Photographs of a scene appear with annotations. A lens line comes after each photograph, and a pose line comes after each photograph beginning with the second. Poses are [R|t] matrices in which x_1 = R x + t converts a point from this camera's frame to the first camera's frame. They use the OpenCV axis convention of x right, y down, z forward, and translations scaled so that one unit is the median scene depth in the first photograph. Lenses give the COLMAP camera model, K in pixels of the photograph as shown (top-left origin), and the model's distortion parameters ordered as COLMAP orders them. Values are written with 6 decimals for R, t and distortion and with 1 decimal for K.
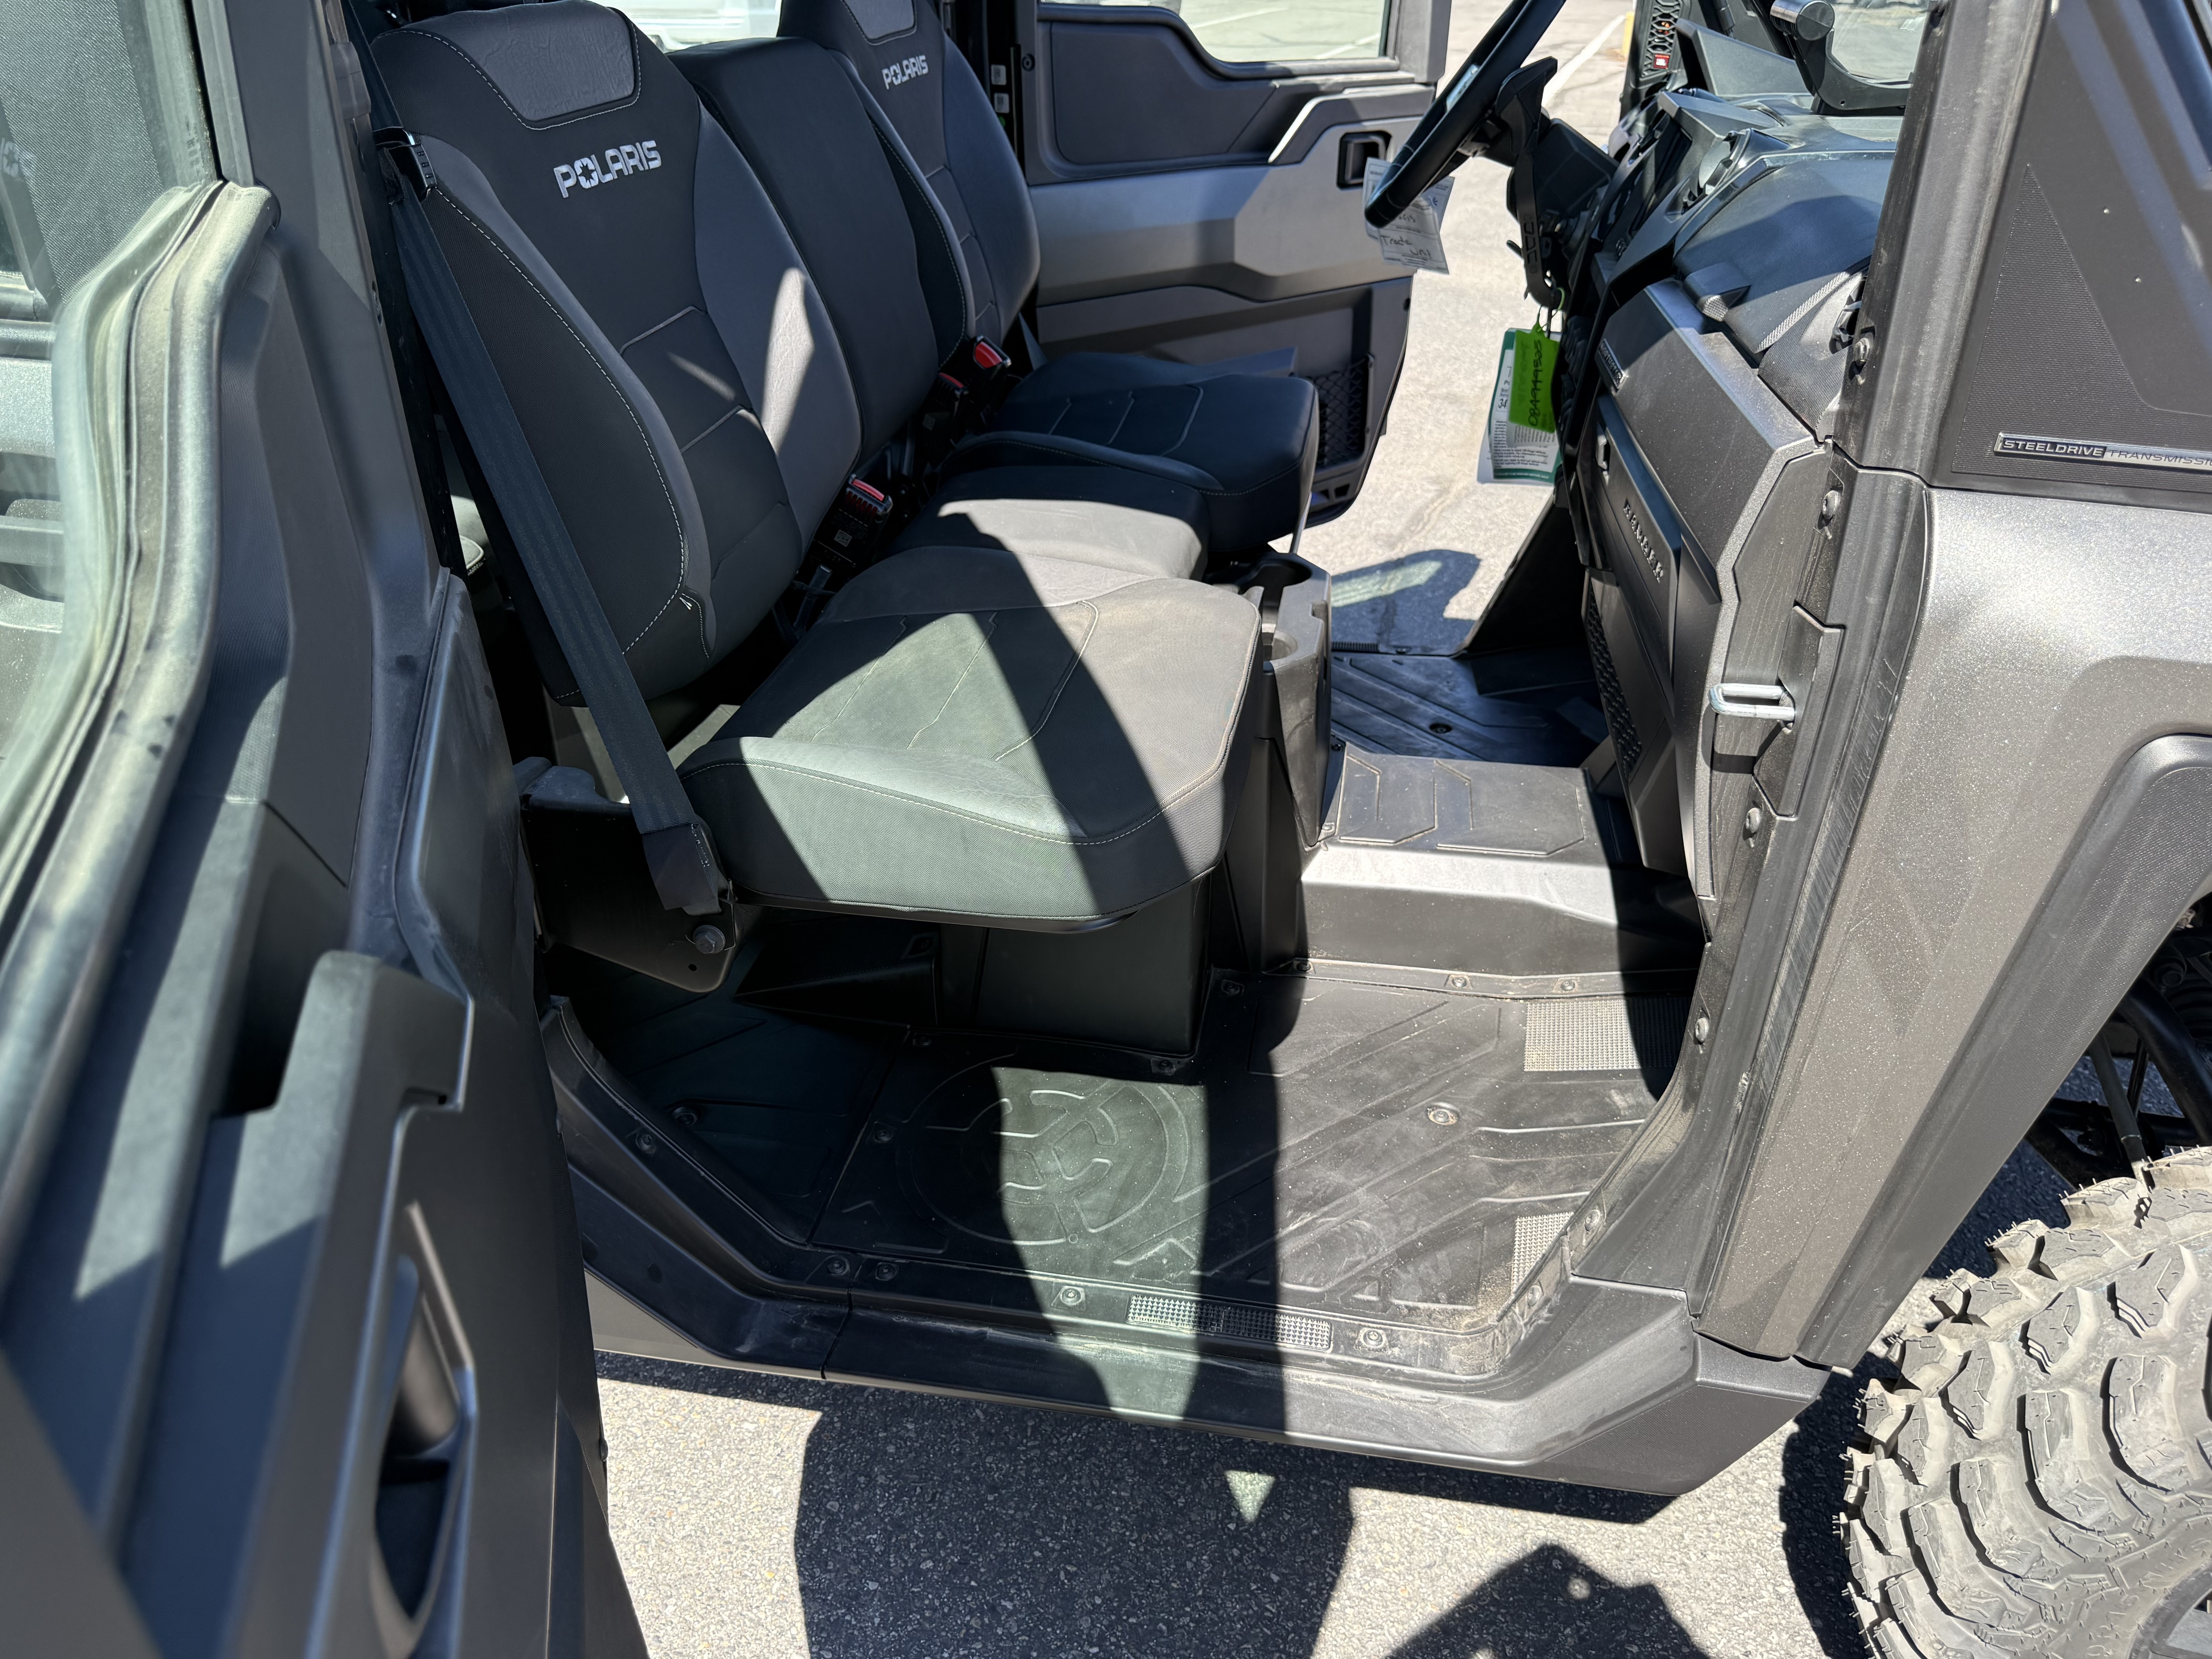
lens RADIAL K [[1576.0, 0, 1099.4], [0, 1576.0, 850.2], [0, 0, 1]] dist [0.034040, -0.047207]
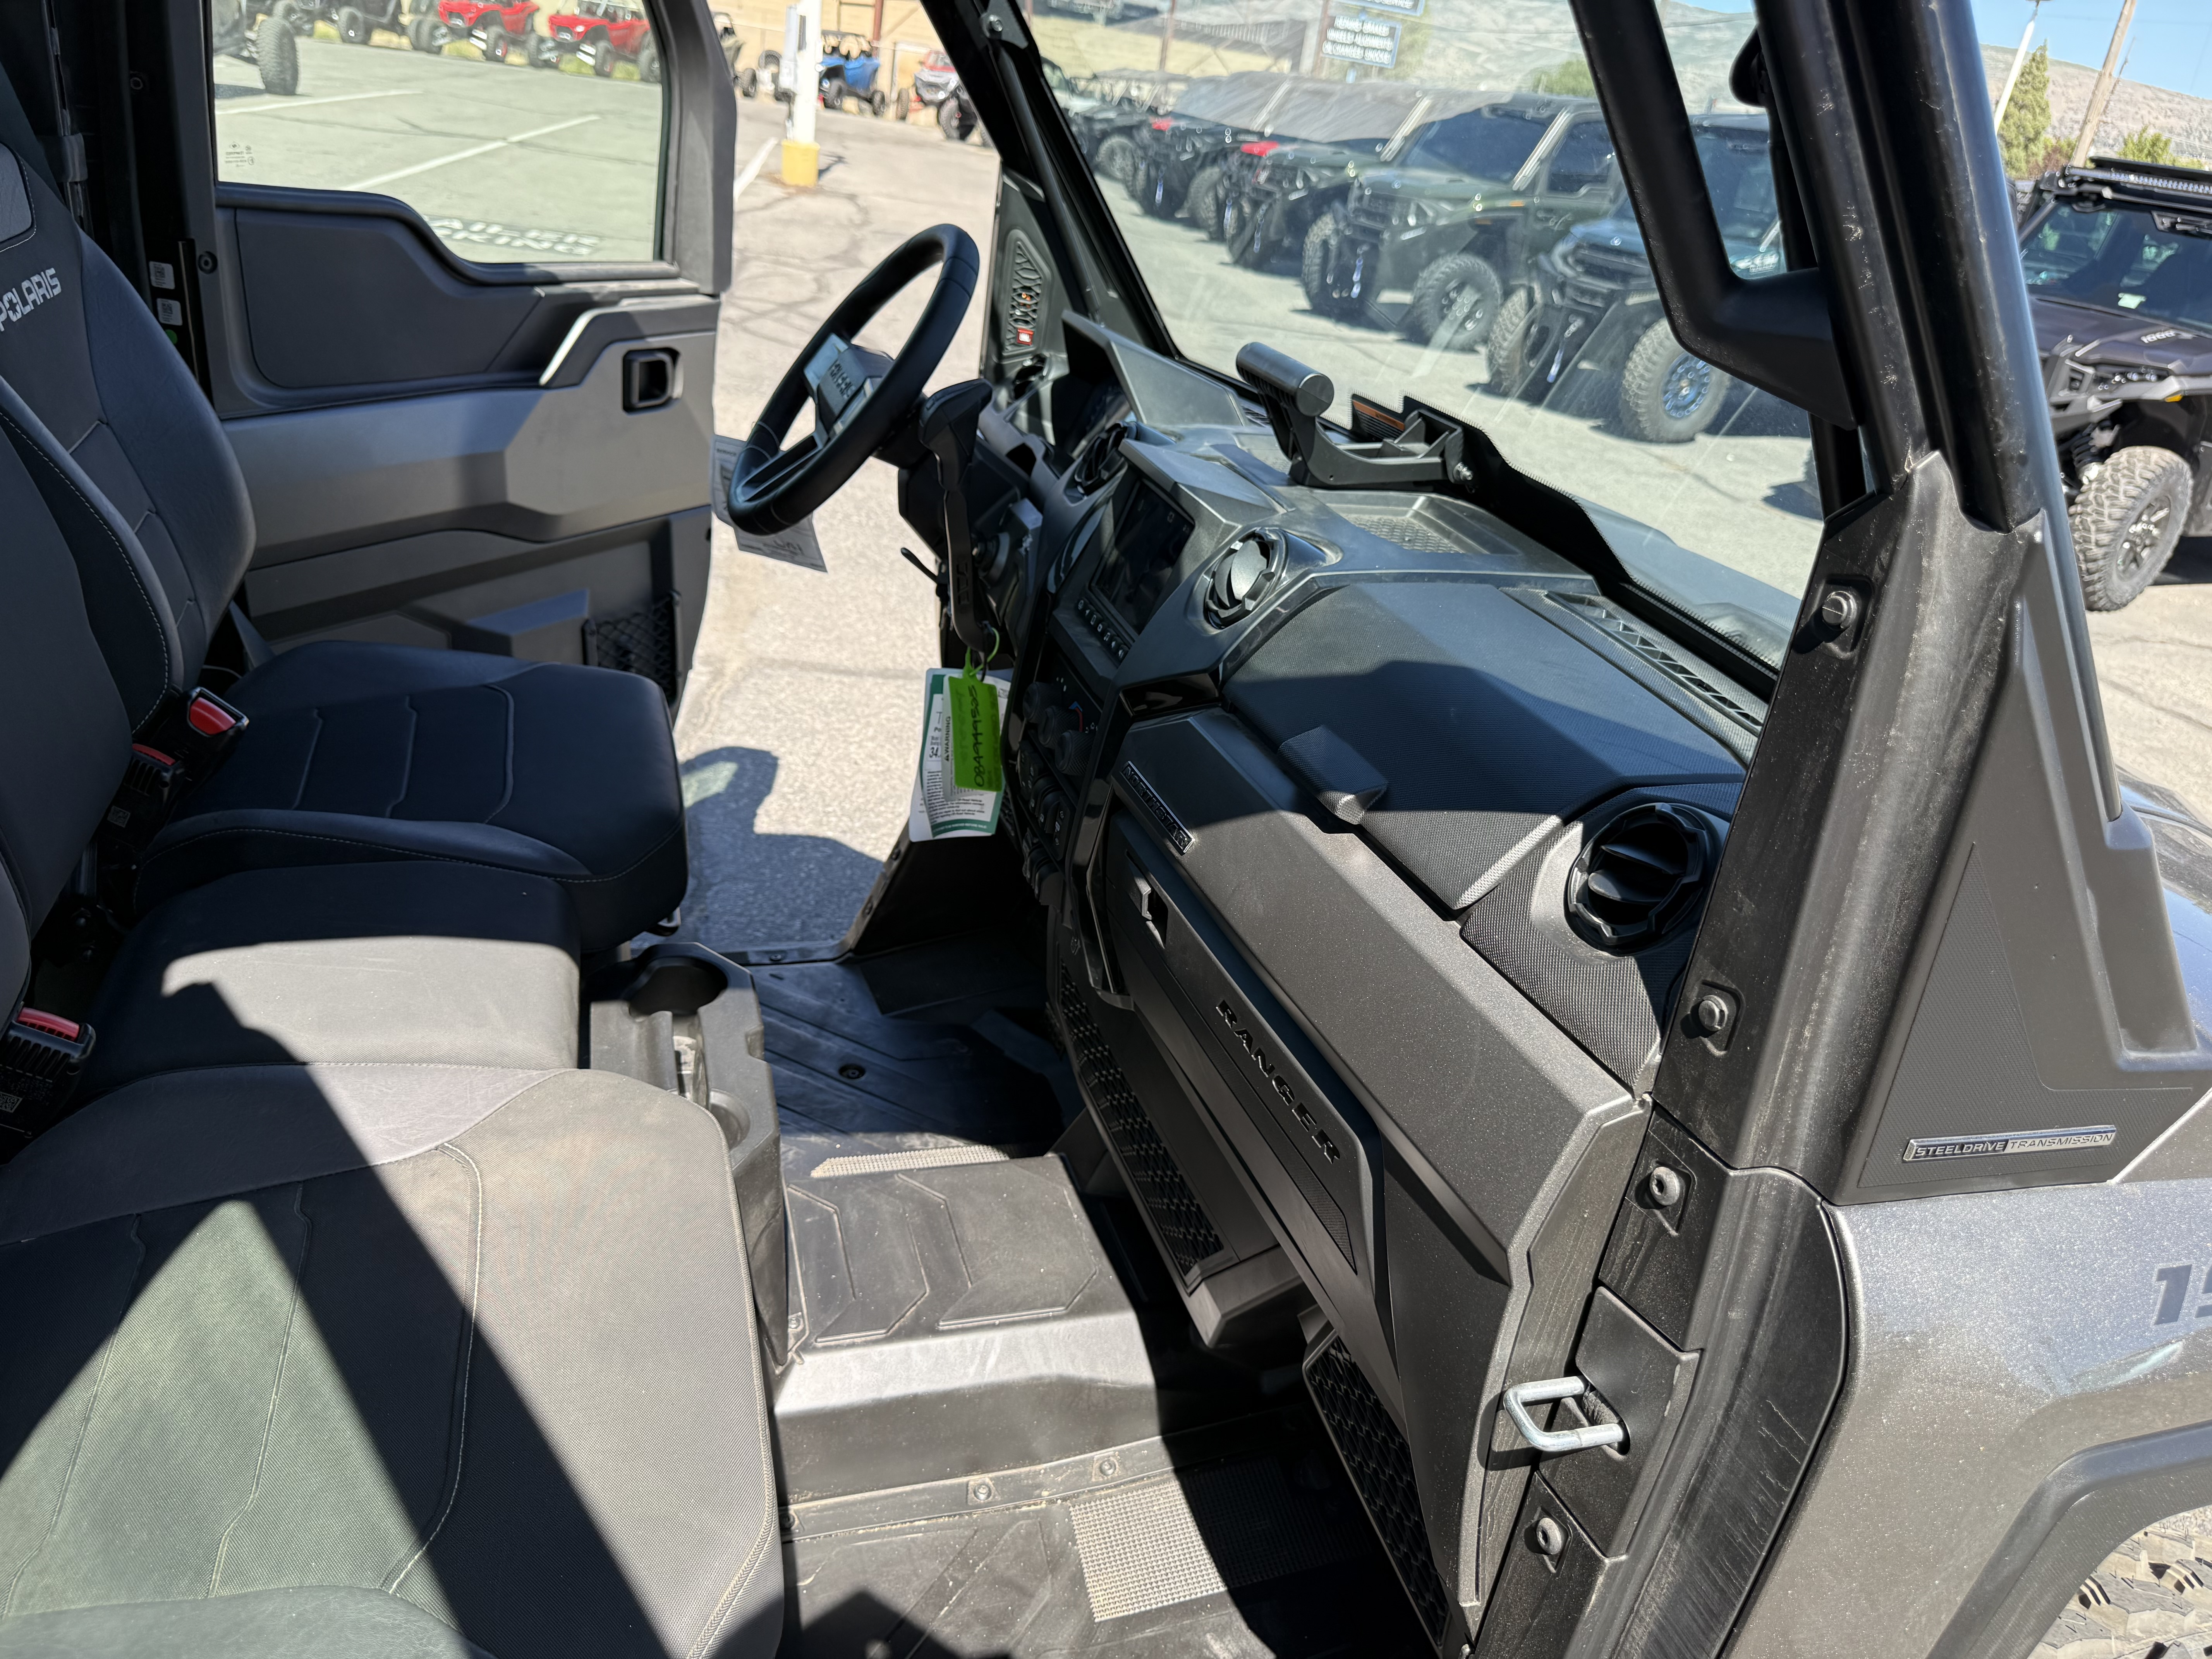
lens RADIAL K [[1576.0, 0, 1095.4], [0, 1576.0, 842.1], [0, 0, 1]] dist [0.034040, -0.047207]
pose [[0.883699, -0.092849, 0.458753, -0.058570], [0.119264, 0.992443, -0.028875, -0.217132], [-0.452605, 0.080229, 0.888094, 0.246470]]
